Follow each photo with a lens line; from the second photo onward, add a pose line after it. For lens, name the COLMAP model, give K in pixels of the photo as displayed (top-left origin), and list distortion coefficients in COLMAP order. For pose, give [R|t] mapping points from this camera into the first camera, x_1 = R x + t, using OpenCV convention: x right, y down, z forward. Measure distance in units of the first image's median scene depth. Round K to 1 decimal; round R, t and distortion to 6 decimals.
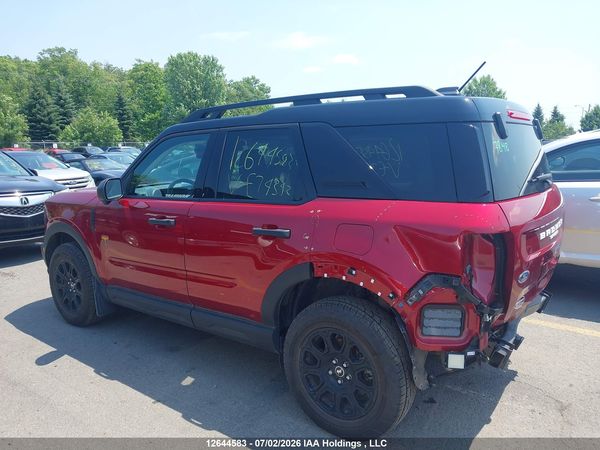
lens RADIAL K [[491.3, 0, 301.5], [0, 491.3, 223.2], [0, 0, 1]] dist [-0.000946, -0.000583]
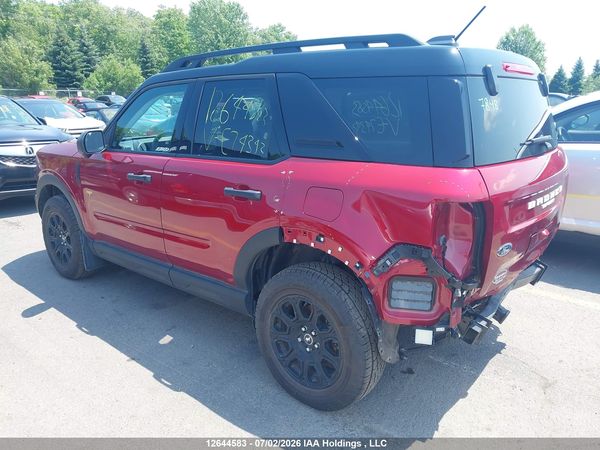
lens RADIAL K [[492.4, 0, 298.5], [0, 492.4, 227.4], [0, 0, 1]] dist [0.006706, -0.008111]
pose [[0.998271, 0.029231, -0.050986, 0.090937], [-0.023938, 0.994549, 0.101487, -0.013171], [0.053675, -0.100091, 0.993529, 0.055013]]
